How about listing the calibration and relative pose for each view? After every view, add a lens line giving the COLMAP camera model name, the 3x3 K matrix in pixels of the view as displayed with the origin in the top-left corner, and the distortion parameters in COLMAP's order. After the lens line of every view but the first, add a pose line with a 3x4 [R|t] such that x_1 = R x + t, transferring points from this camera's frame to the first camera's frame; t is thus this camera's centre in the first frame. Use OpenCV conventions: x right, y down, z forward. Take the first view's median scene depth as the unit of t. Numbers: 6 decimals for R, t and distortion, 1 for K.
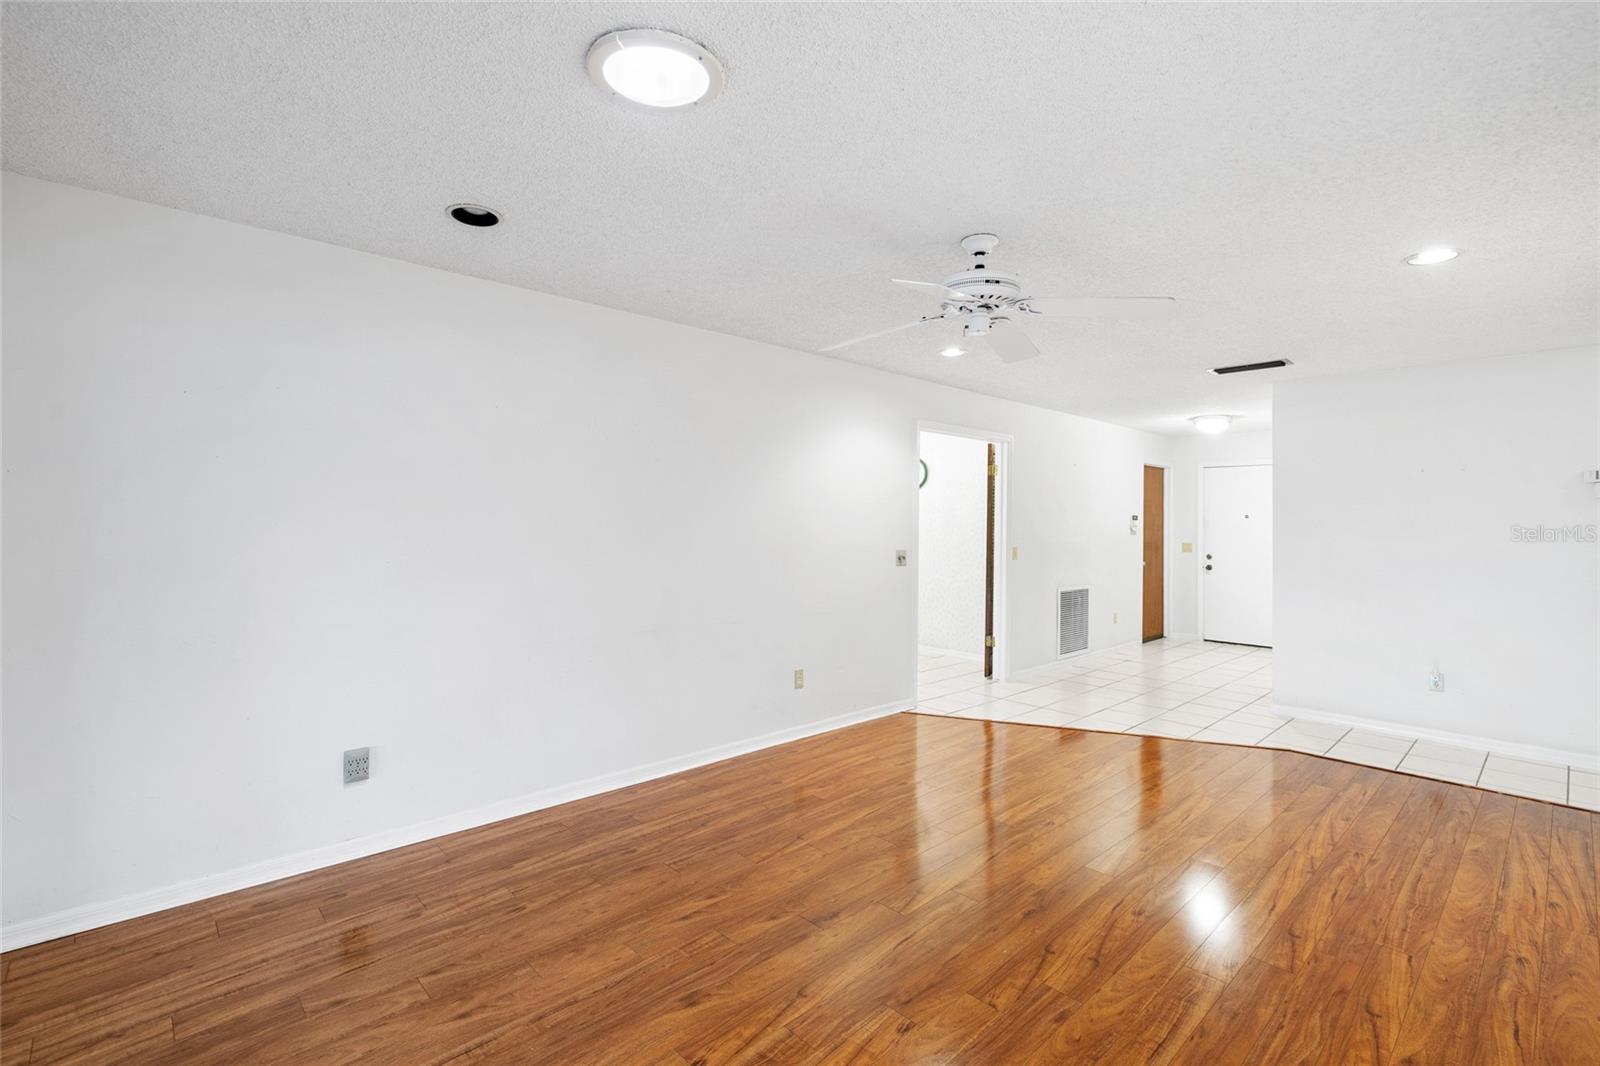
lens RADIAL K [[729.8, 0, 796.9], [0, 729.8, 513.1], [0, 0, 1]] dist [0.000499, -0.000760]
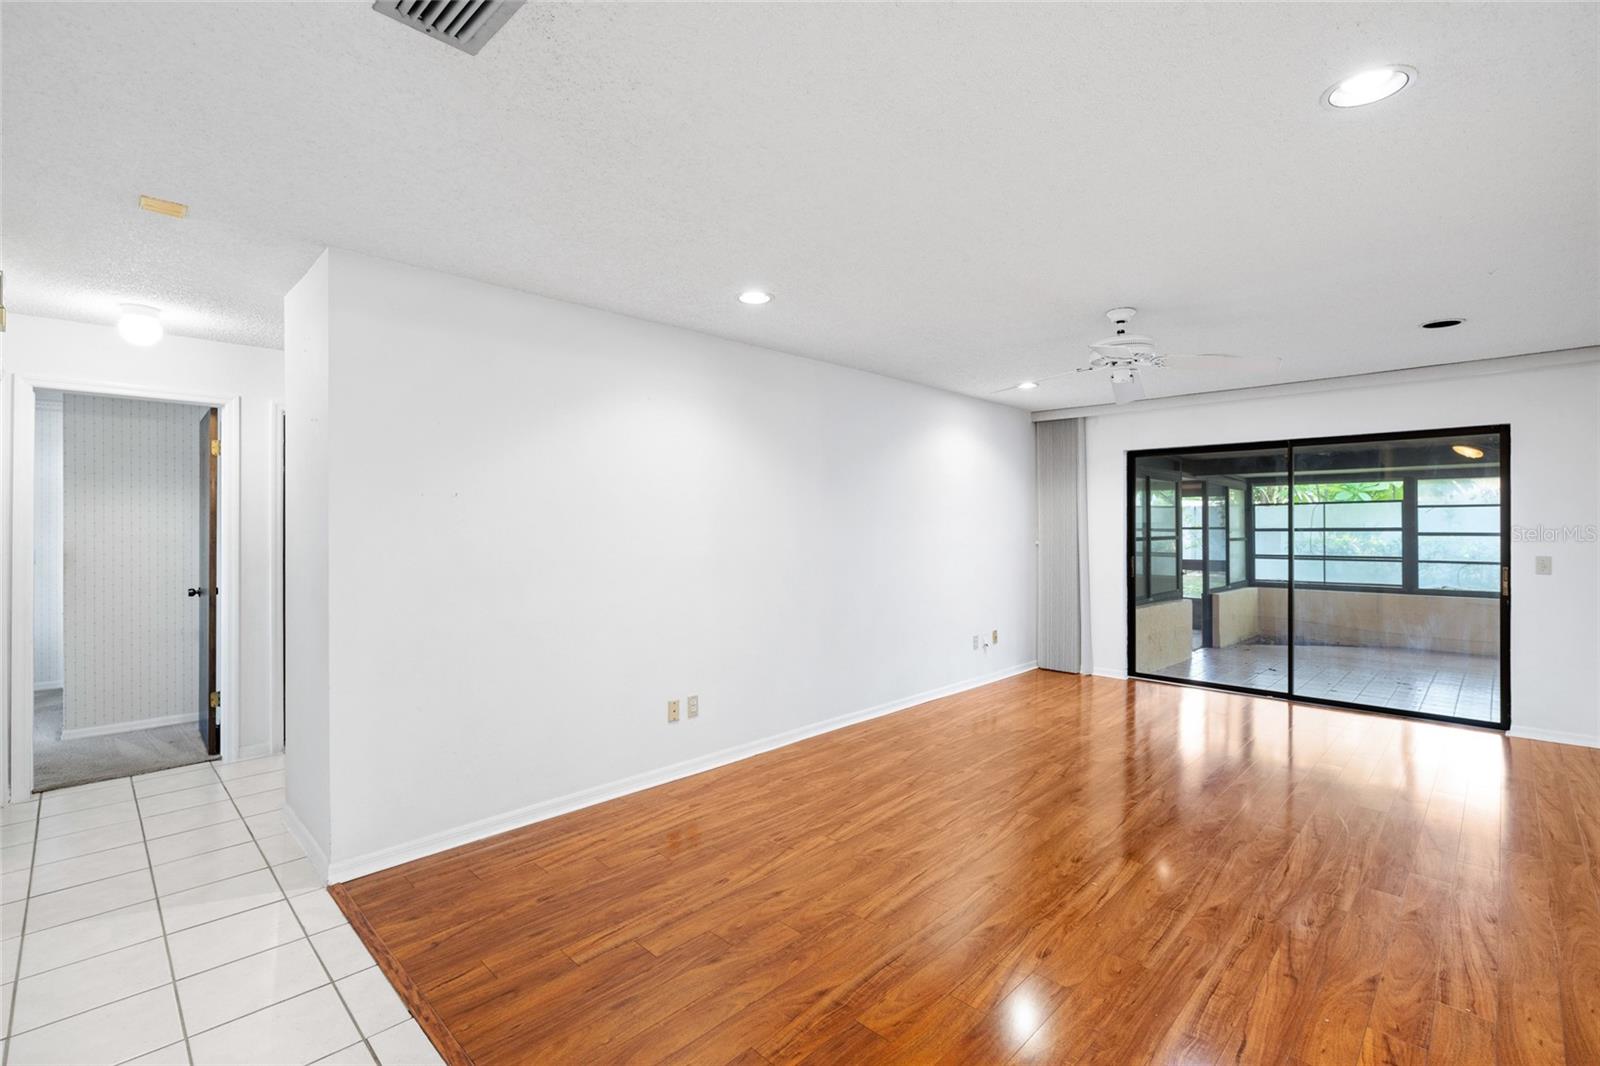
lens RADIAL K [[718.0, 0, 801.4], [0, 718.0, 526.2], [0, 0, 1]] dist [-0.000442, -0.000117]
pose [[-0.999105, -0.011741, -0.040644, 0.854781], [-0.011386, 0.999895, -0.008951, 0.033749], [0.040745, -0.008480, -0.999134, 2.206781]]
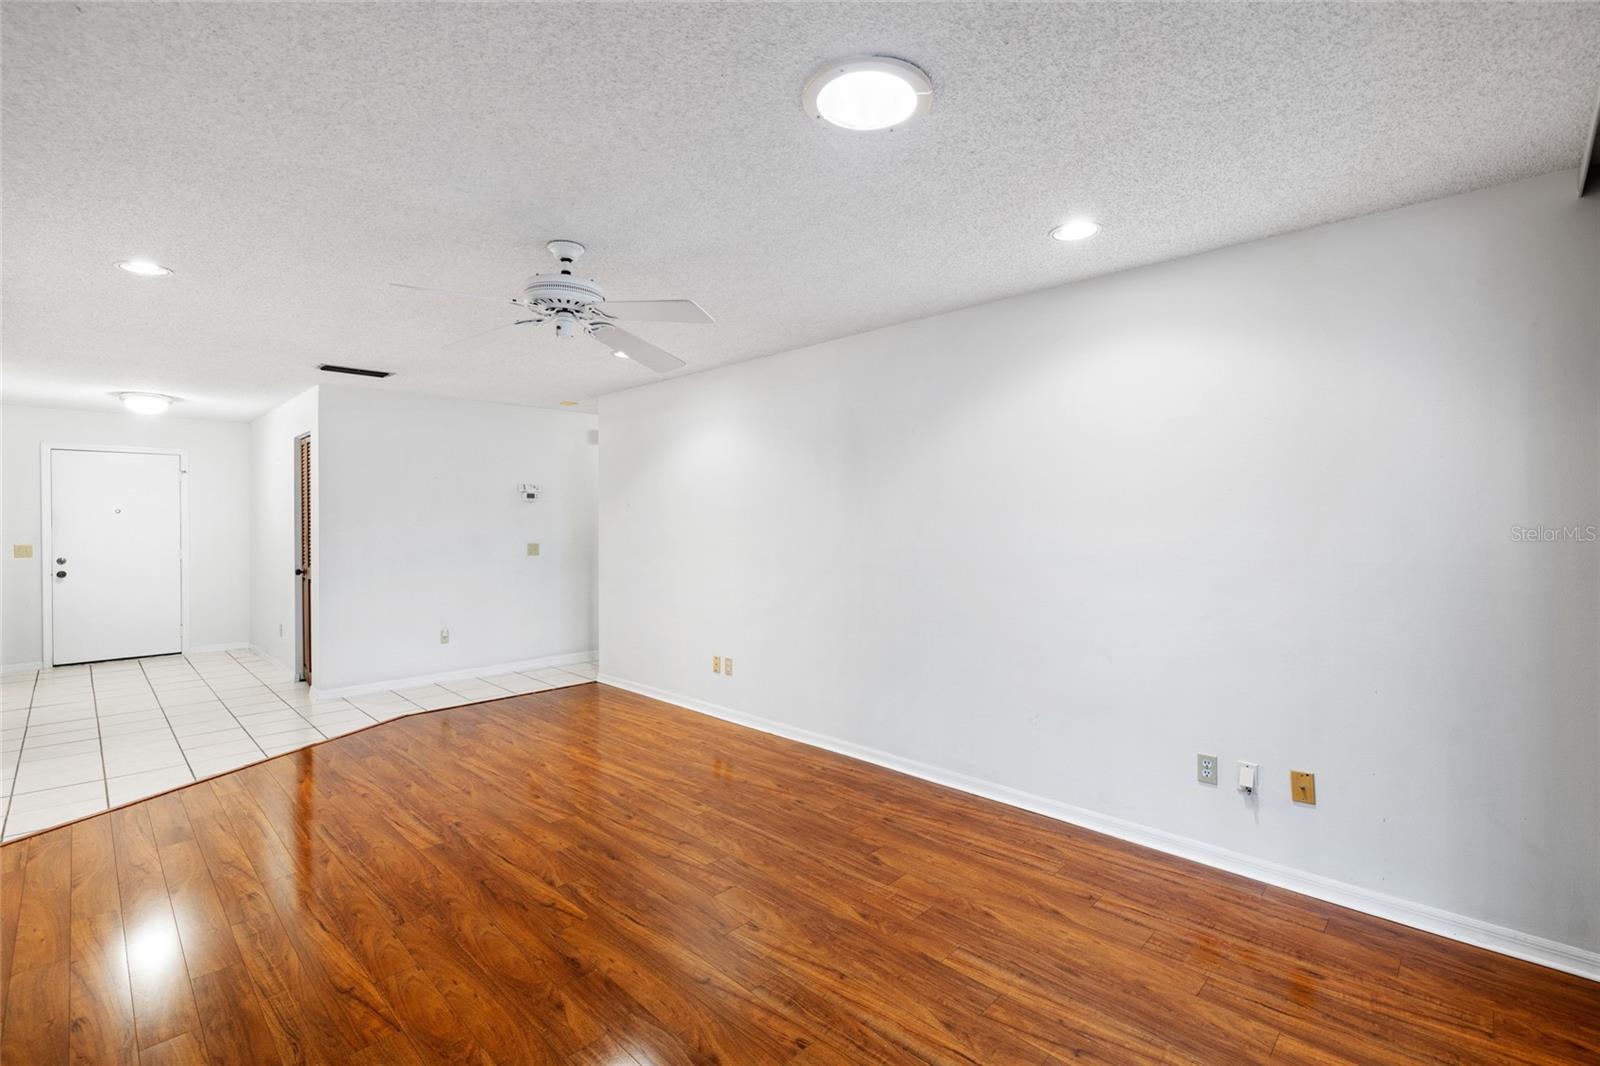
lens RADIAL K [[713.7, 0, 793.6], [0, 713.7, 525.0], [0, 0, 1]] dist [-0.002607, 0.000232]
pose [[-0.035188, -0.016726, 0.999241, -0.742073], [-0.009086, 0.999824, 0.016416, 0.000447], [-0.999339, -0.008502, -0.035334, 0.689465]]
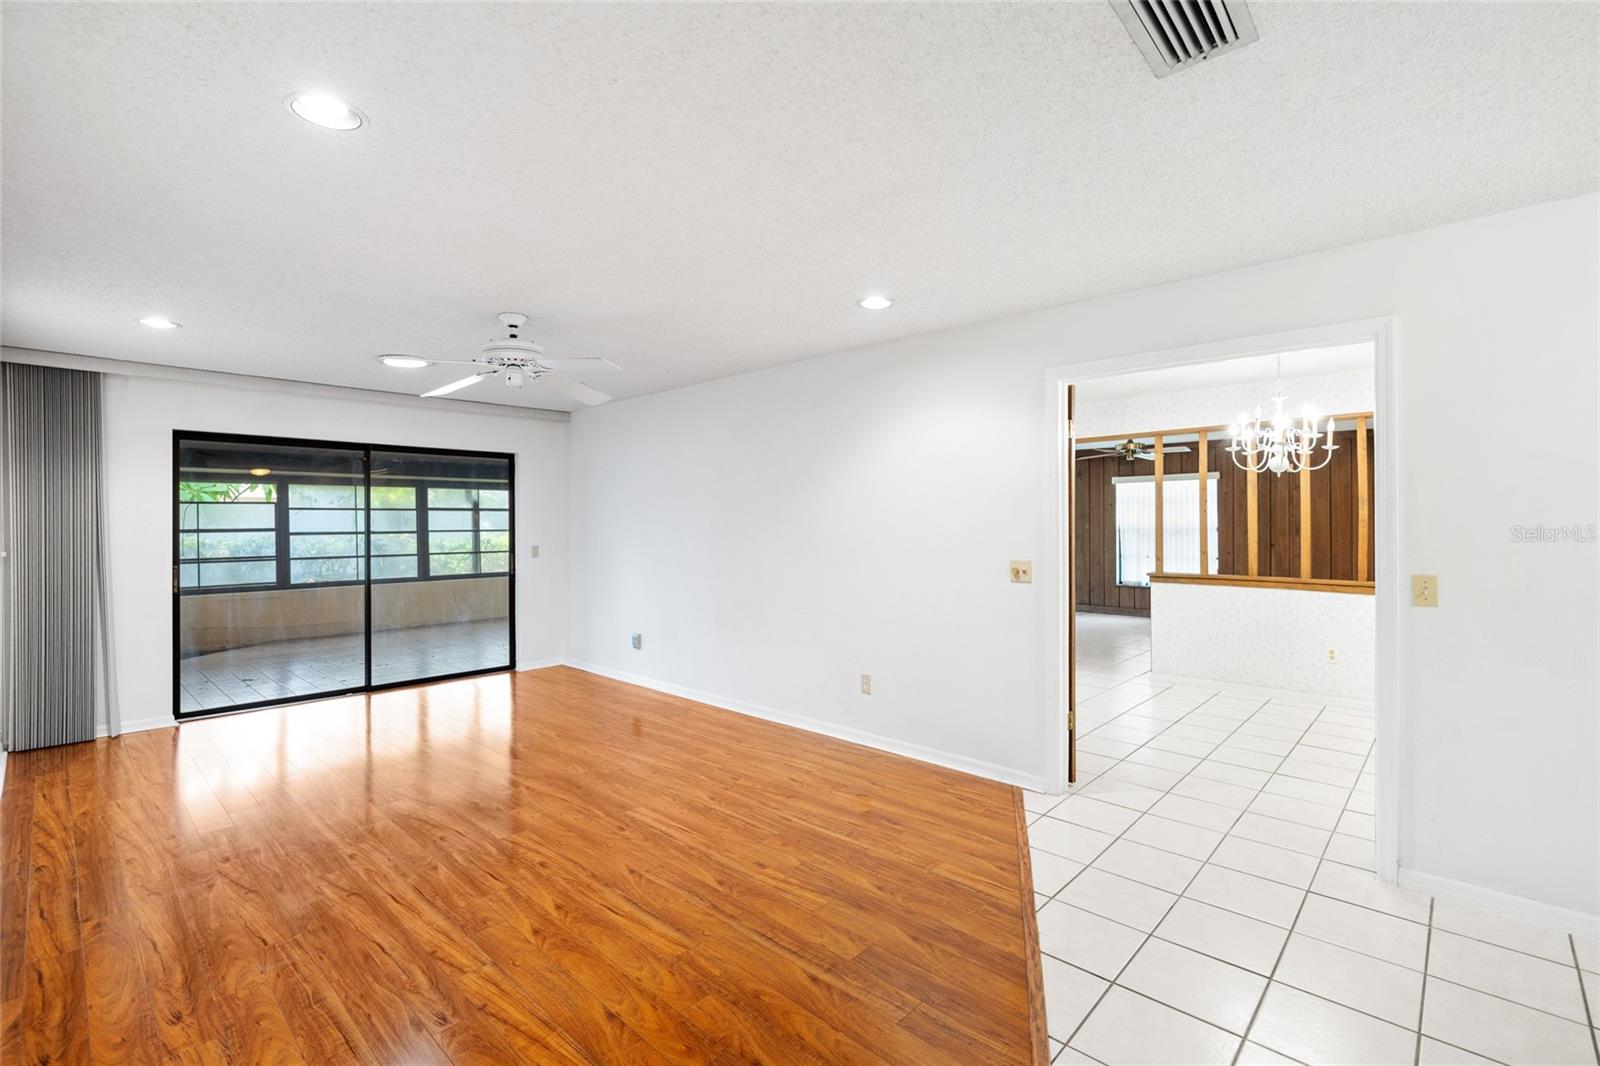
lens RADIAL K [[713.7, 0, 793.6], [0, 713.7, 525.0], [0, 0, 1]] dist [-0.002607, 0.000232]
pose [[0.052178, -0.010897, -0.998578, 1.556794], [0.015088, 0.999835, -0.010122, 0.037597], [0.998524, -0.014538, 0.052334, 1.402655]]
